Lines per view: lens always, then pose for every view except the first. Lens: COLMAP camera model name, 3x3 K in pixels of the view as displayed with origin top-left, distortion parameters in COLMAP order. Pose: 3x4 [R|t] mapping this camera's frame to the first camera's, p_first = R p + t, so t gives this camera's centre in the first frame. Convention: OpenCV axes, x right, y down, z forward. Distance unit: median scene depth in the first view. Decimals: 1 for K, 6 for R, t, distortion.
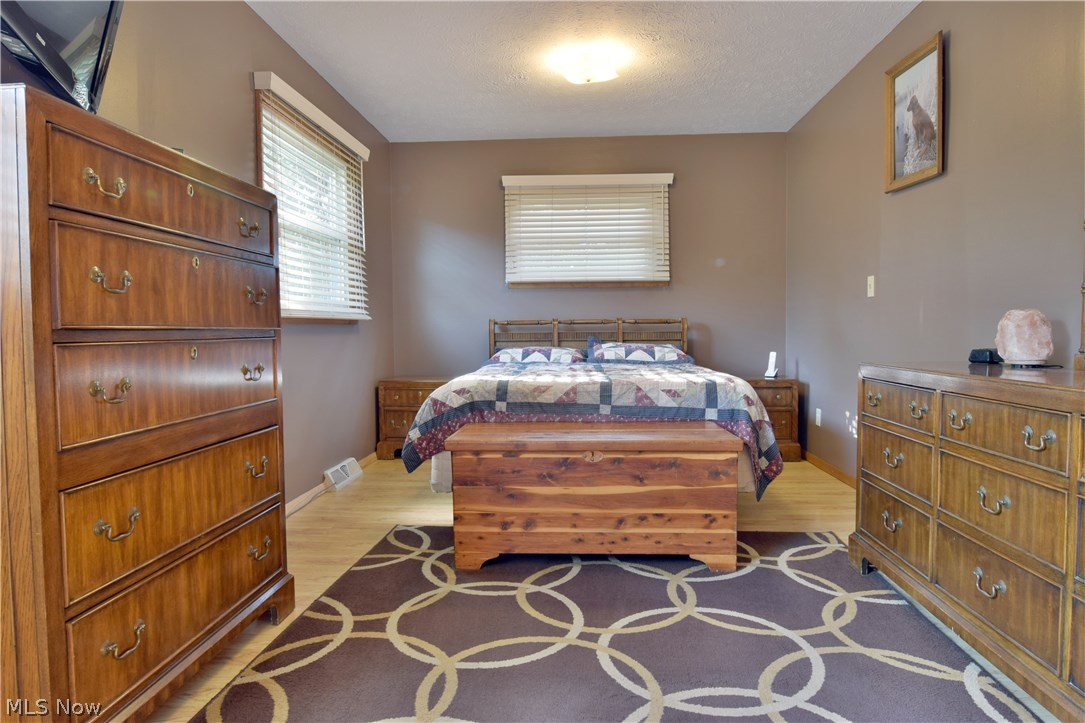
lens RADIAL K [[661.7, 0, 543.2], [0, 661.7, 359.8], [0, 0, 1]] dist [-0.012659, -0.003827]
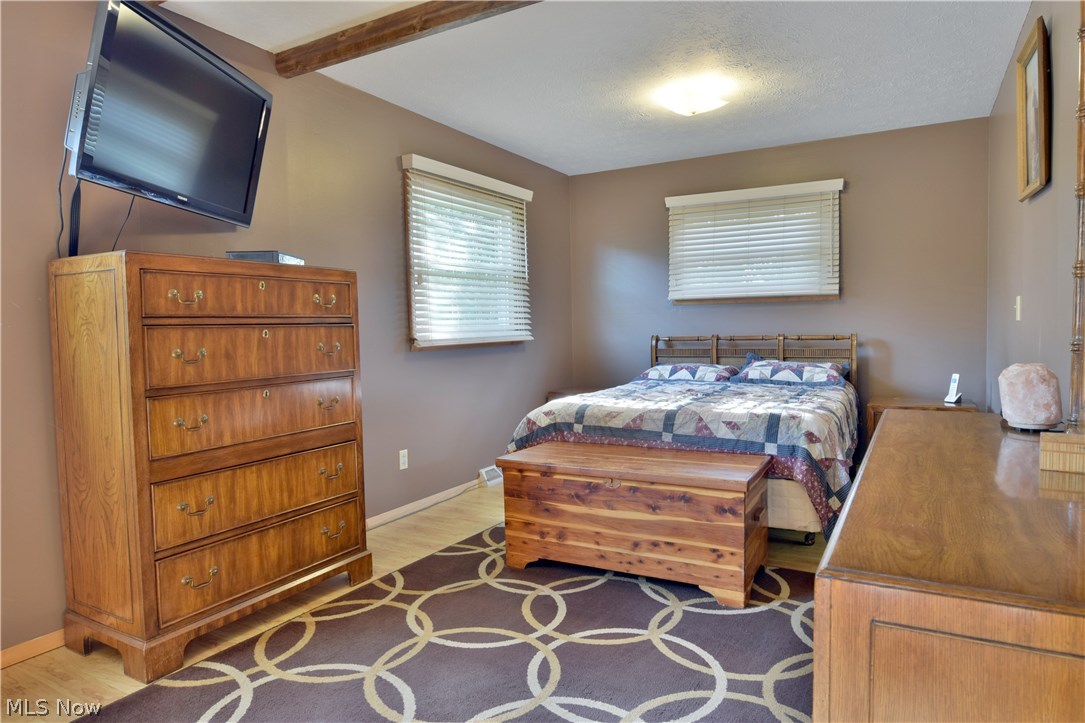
lens RADIAL K [[661.7, 0, 543.4], [0, 661.7, 359.9], [0, 0, 1]] dist [-0.012659, -0.003827]
pose [[0.899551, 0.013205, -0.436617, 0.481279], [-0.007247, 0.999857, 0.015307, -0.081091], [0.436757, -0.010605, 0.899517, -0.047251]]
